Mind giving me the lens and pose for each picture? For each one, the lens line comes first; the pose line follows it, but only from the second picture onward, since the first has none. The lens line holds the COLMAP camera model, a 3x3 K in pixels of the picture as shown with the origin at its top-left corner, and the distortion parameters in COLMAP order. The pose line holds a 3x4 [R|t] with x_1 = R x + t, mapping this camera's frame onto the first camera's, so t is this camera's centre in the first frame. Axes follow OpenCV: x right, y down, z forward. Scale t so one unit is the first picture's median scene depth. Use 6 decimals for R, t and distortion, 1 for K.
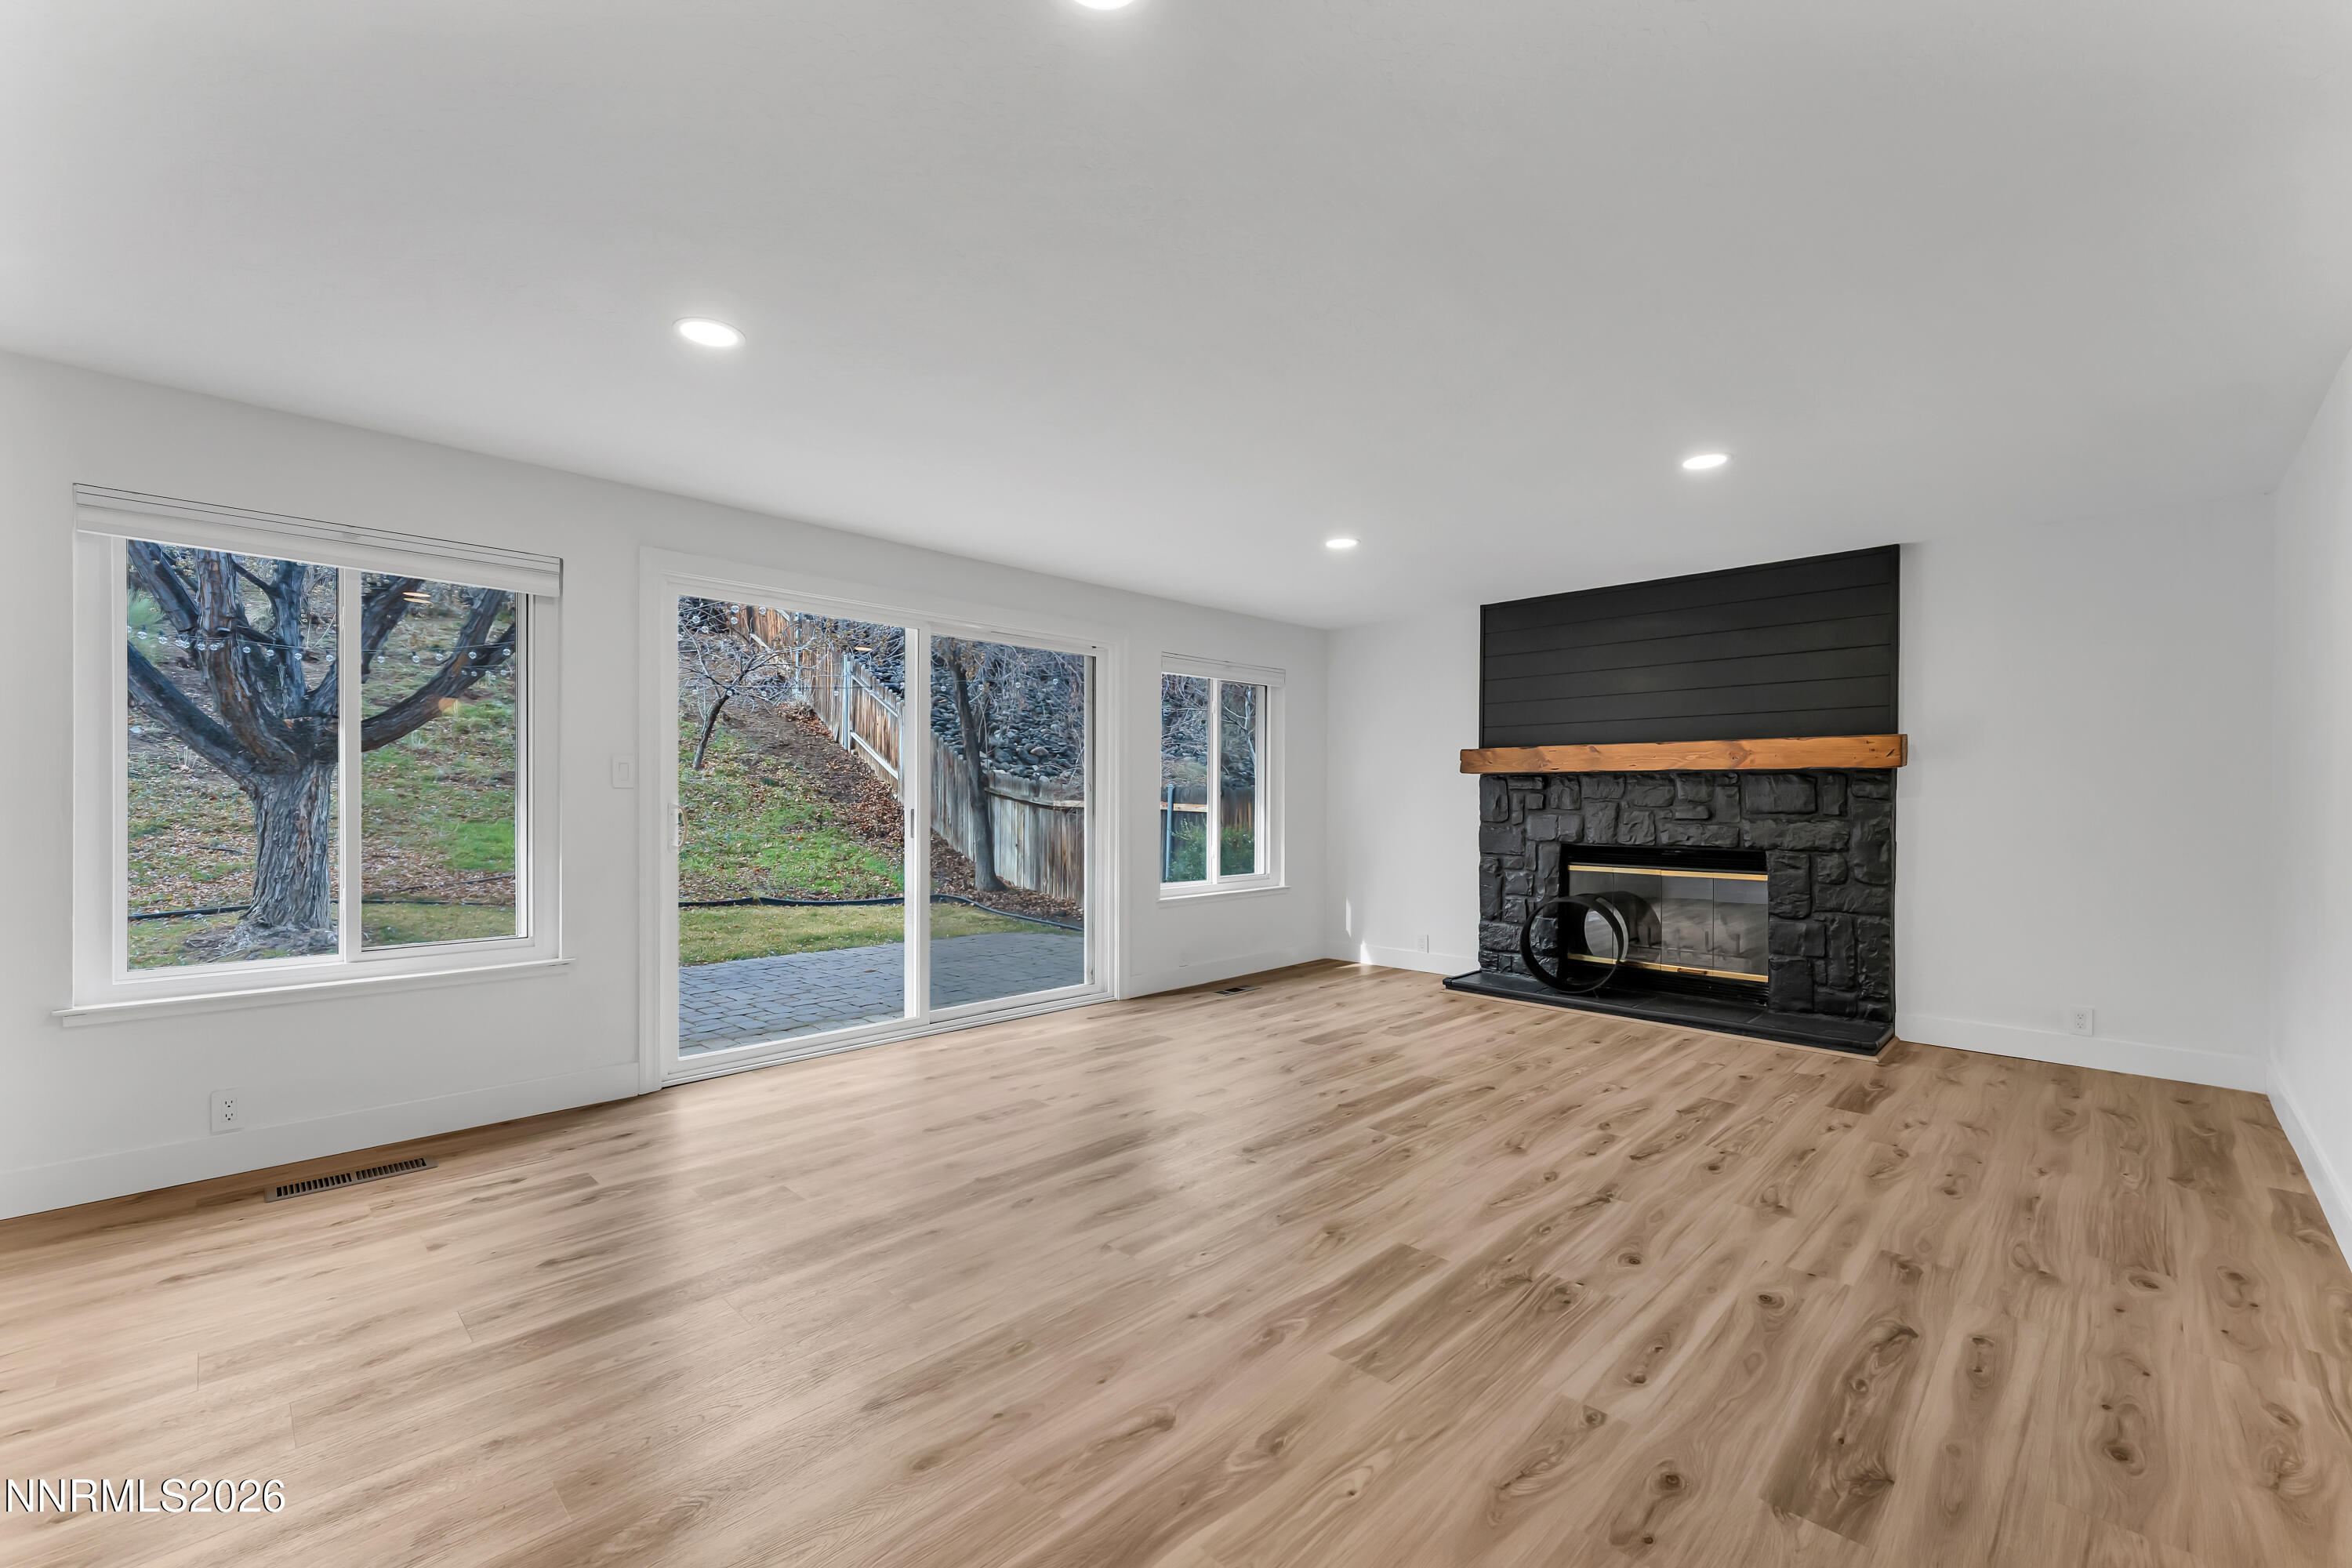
lens RADIAL K [[957.4, 0, 1170.8], [0, 957.4, 796.7], [0, 0, 1]] dist [-0.001713, 0.000092]
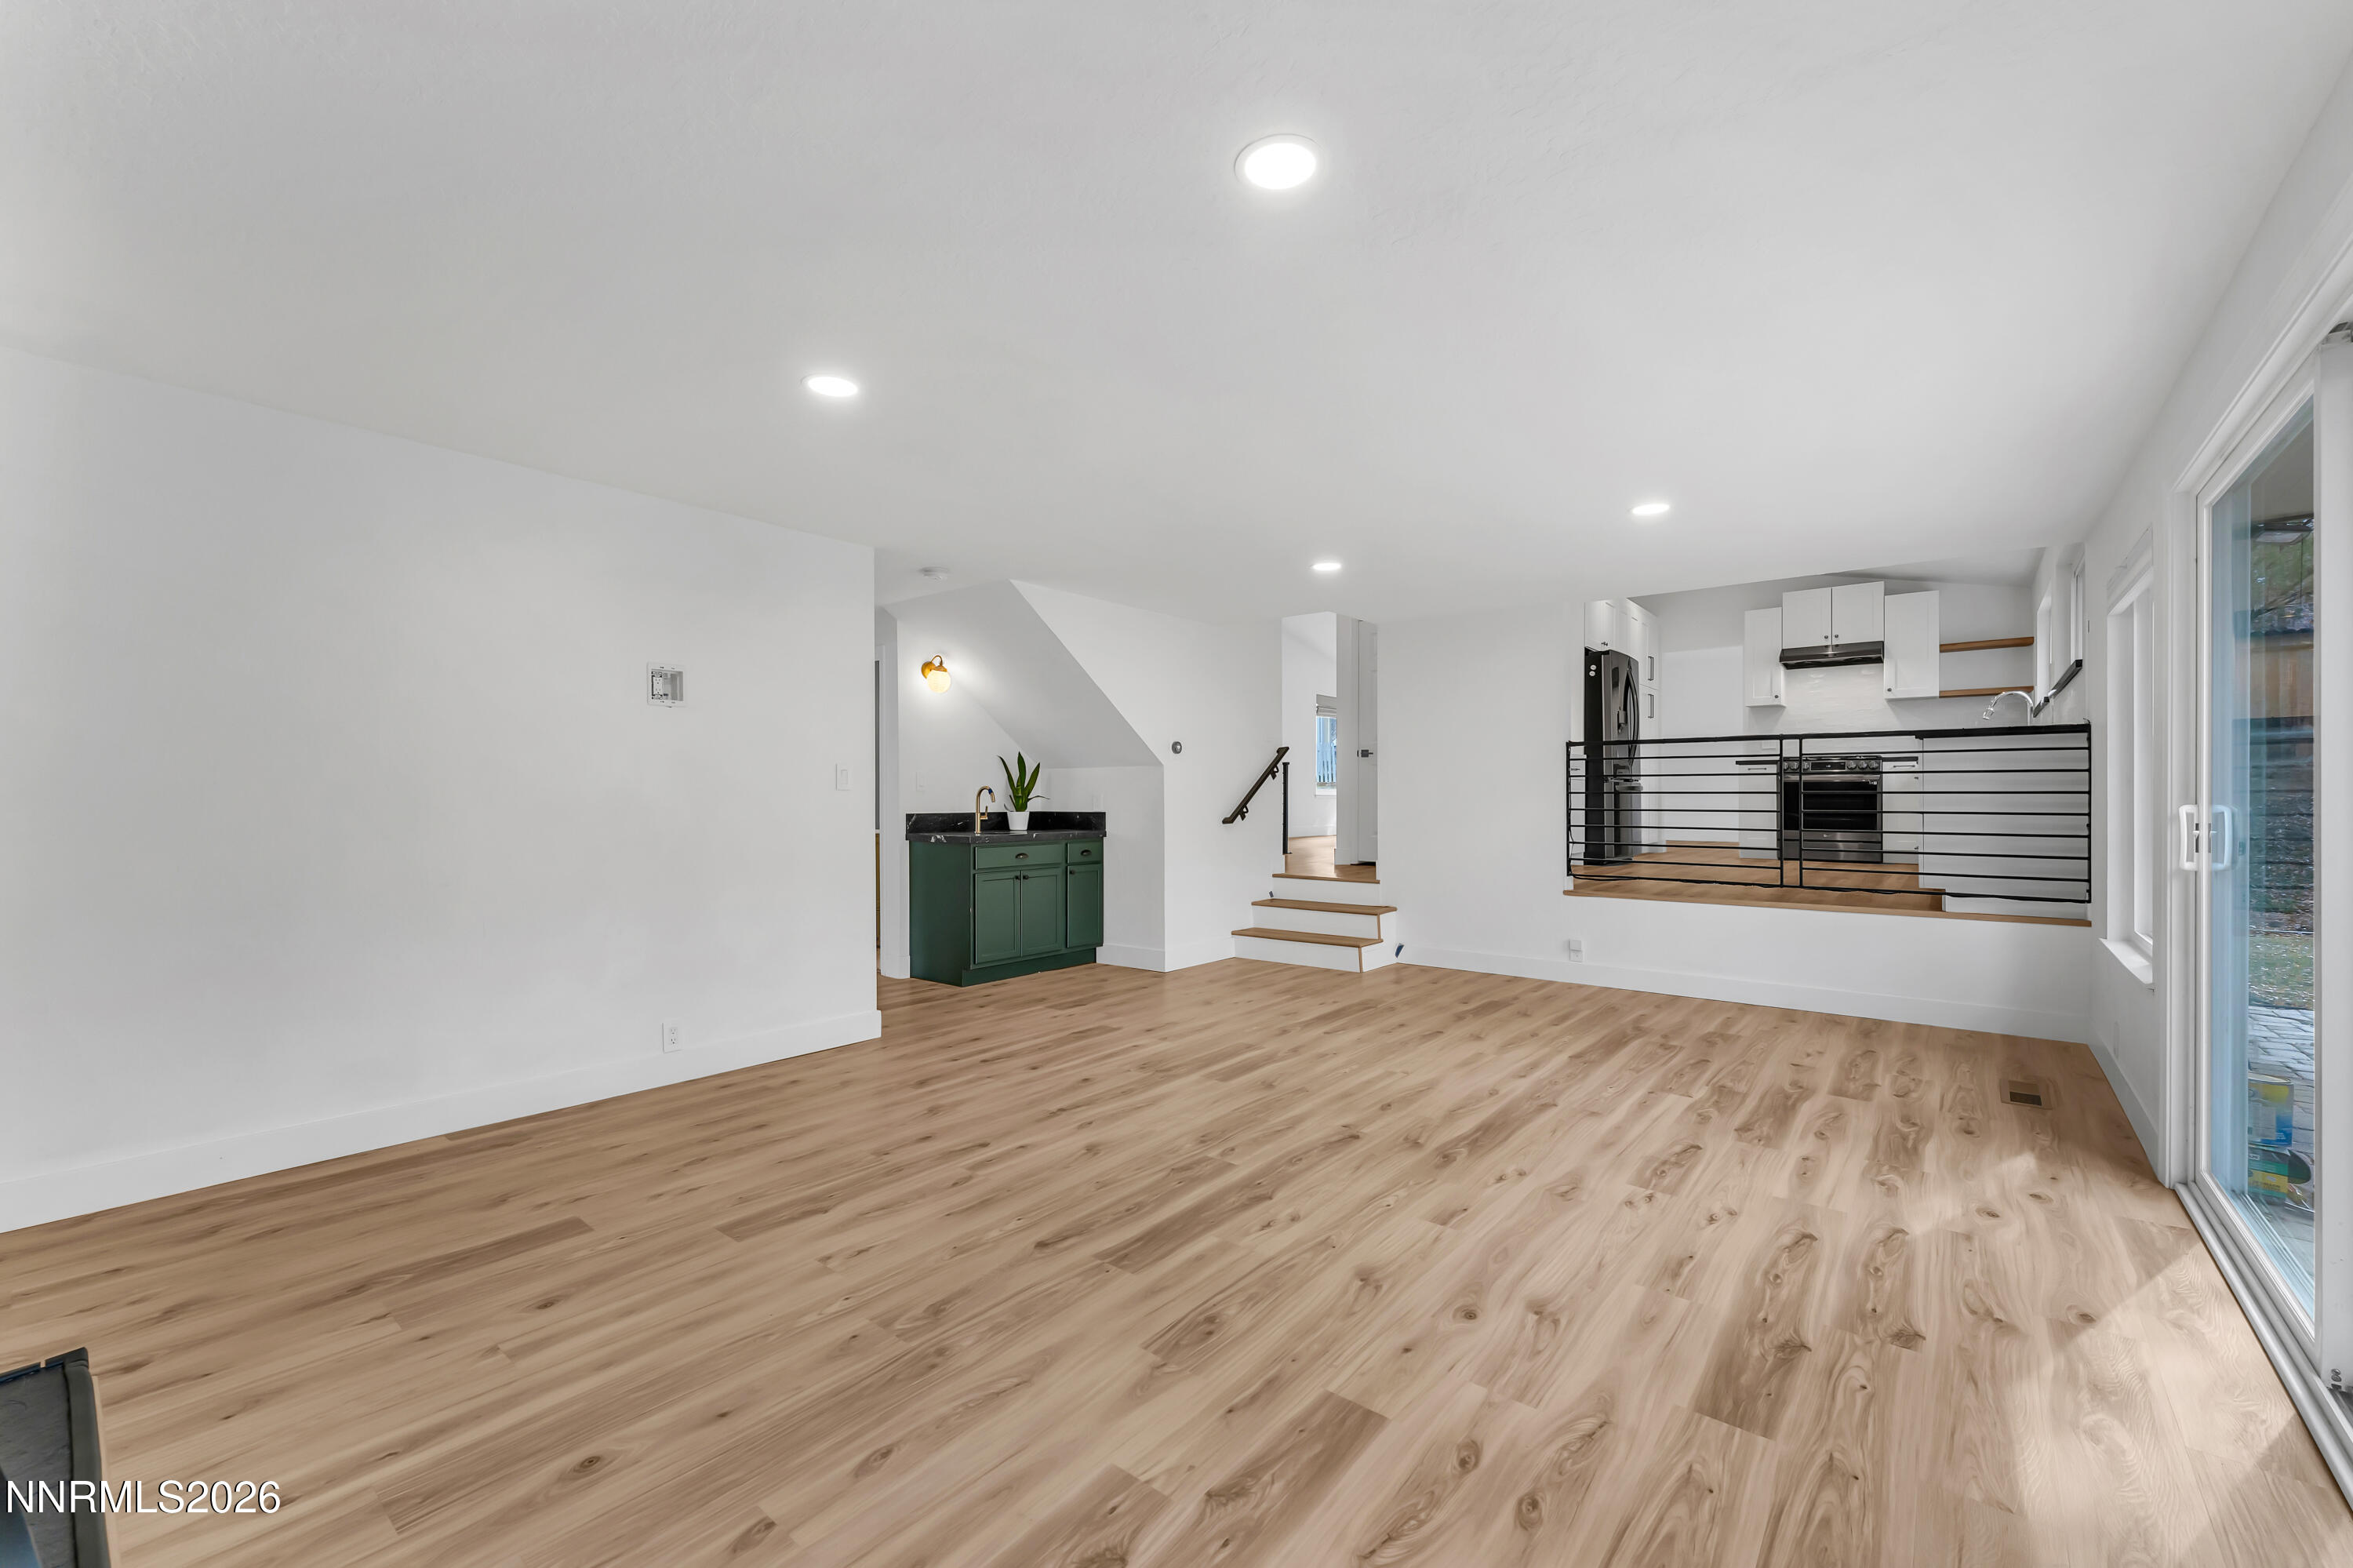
lens RADIAL K [[963.6, 0, 1174.3], [0, 963.6, 804.8], [0, 0, 1]] dist [-0.002256, -0.000164]
pose [[-0.995161, -0.000813, -0.098253, 0.338372], [-0.001473, 0.999977, 0.006647, 0.003598], [0.098246, 0.006760, -0.995139, 1.807321]]
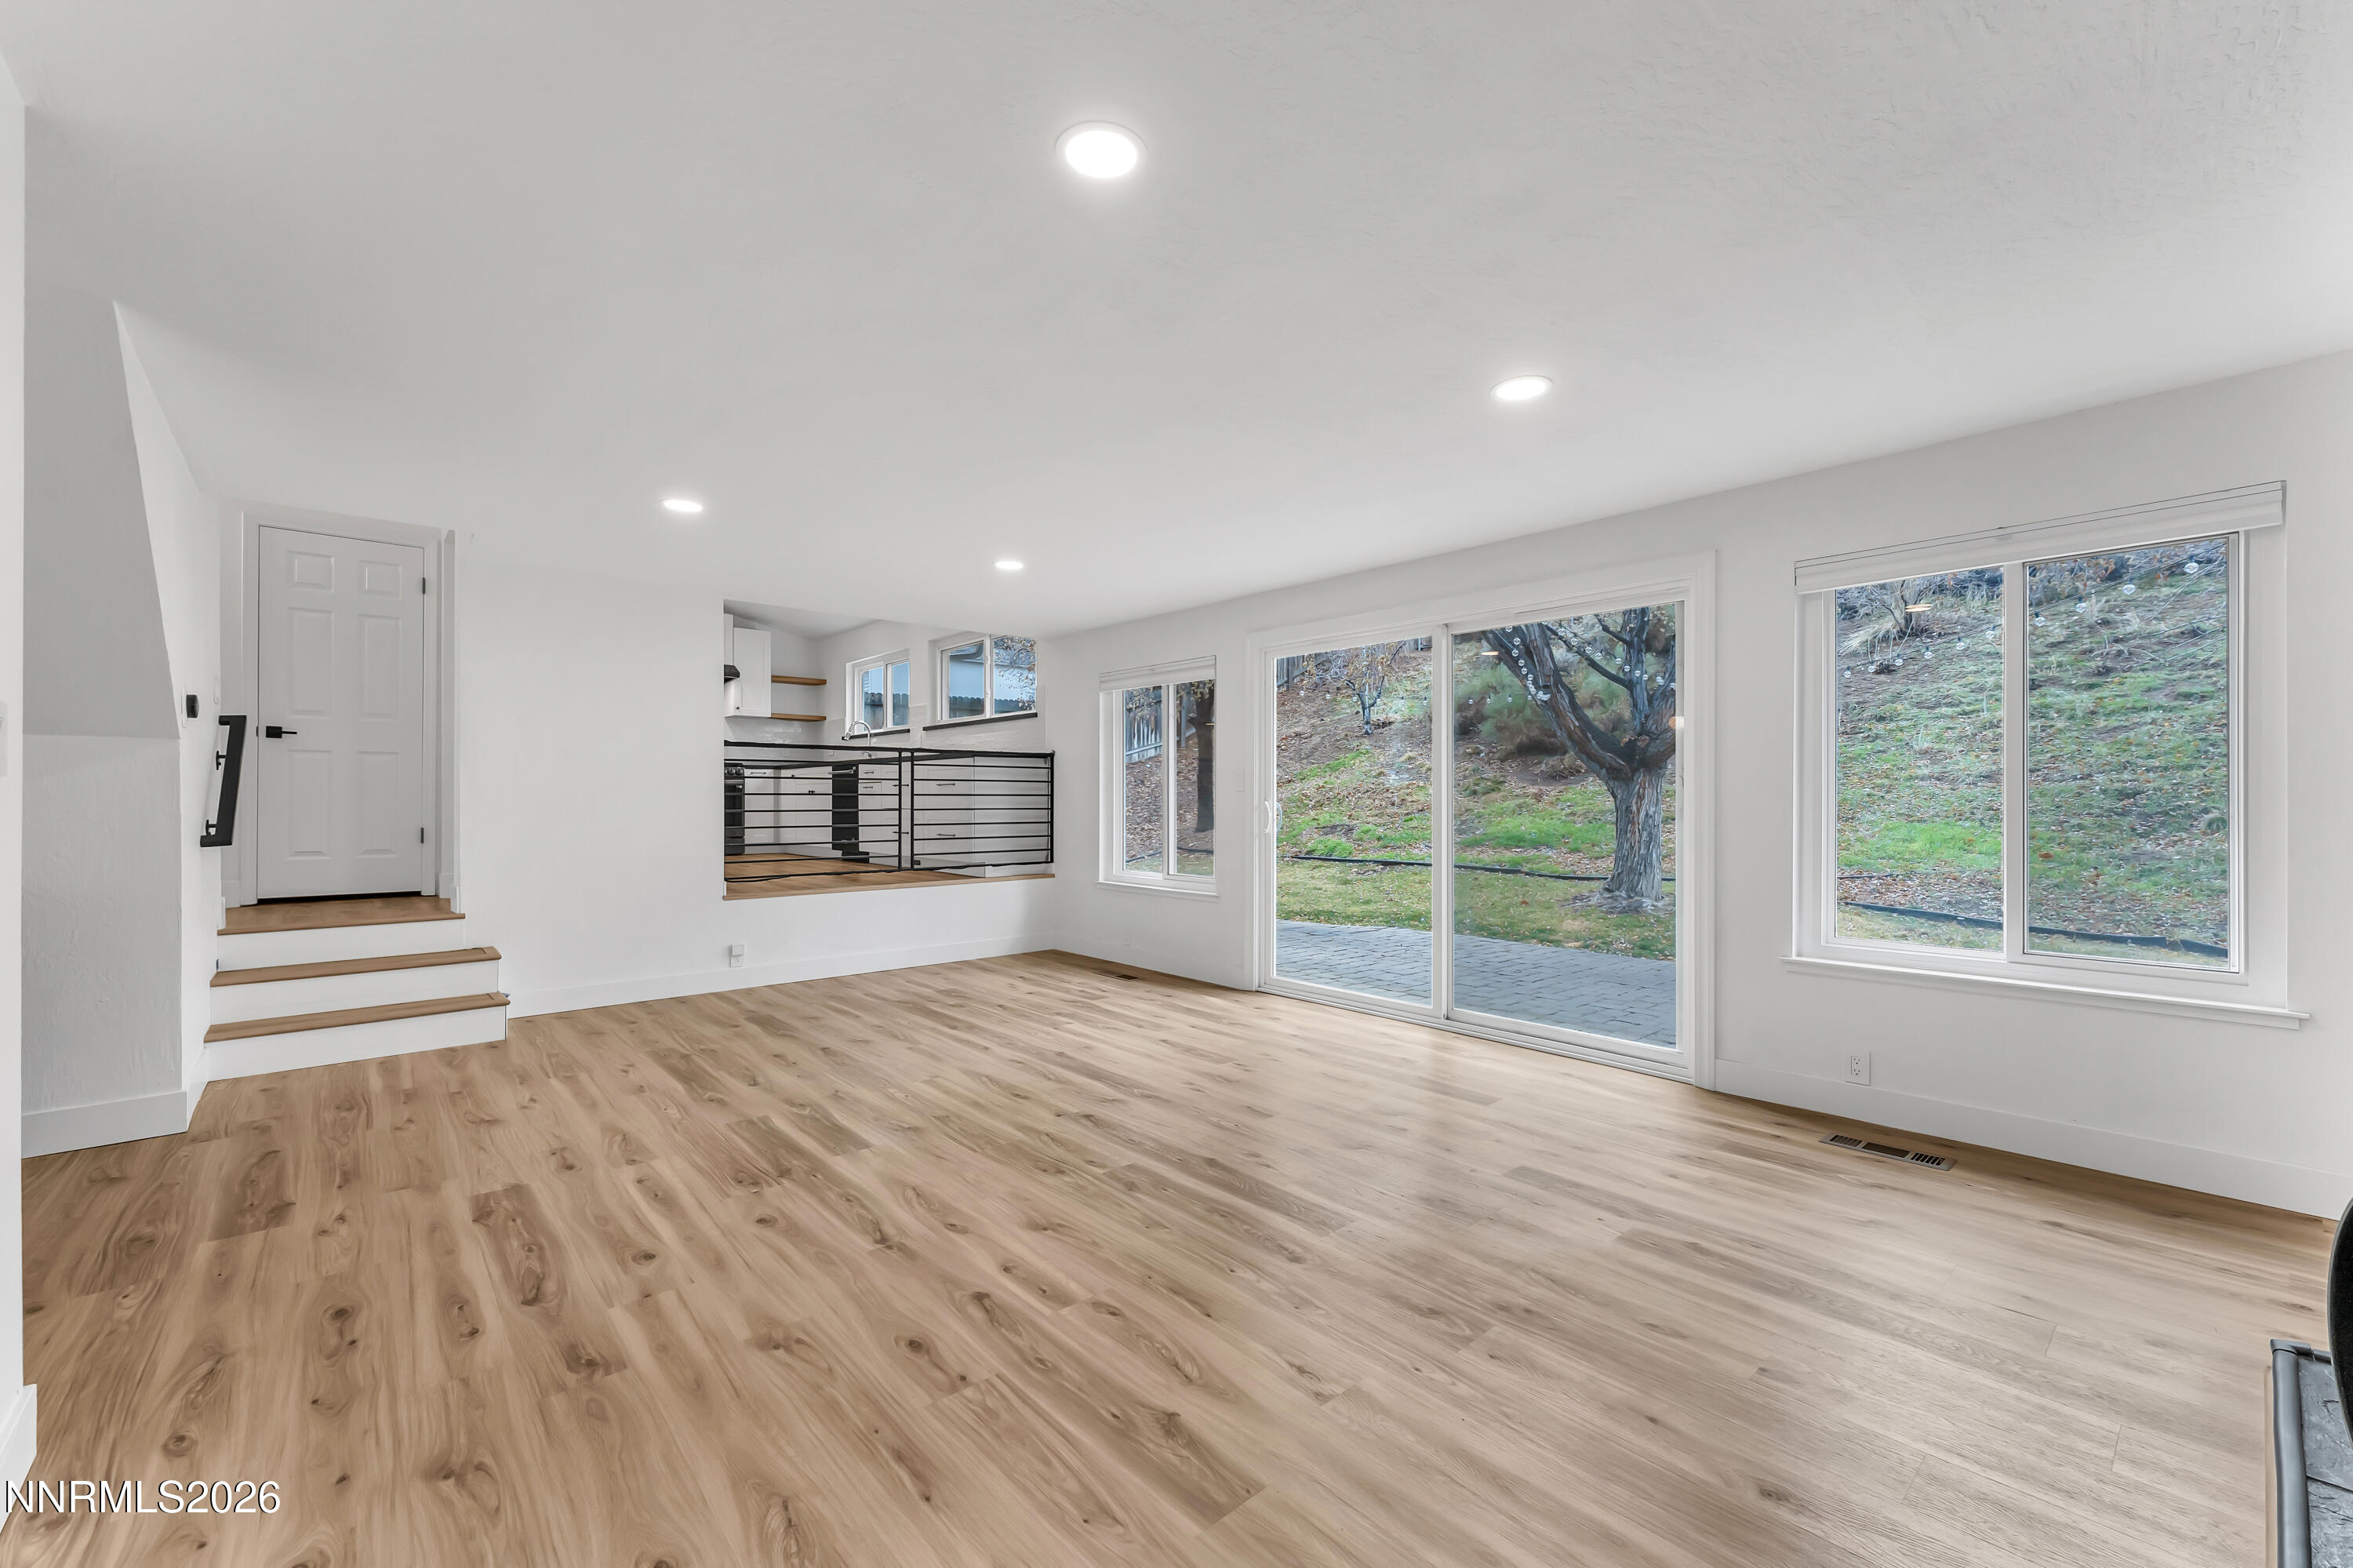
lens RADIAL K [[950.6, 0, 1176.5], [0, 950.6, 784.0], [0, 0, 1]] dist [-0.003363, 0.000494]
pose [[-0.063226, -0.016702, -0.997859, 1.052942], [0.002228, 0.999855, -0.016876, 0.004868], [0.997997, -0.003290, -0.063179, 1.052368]]
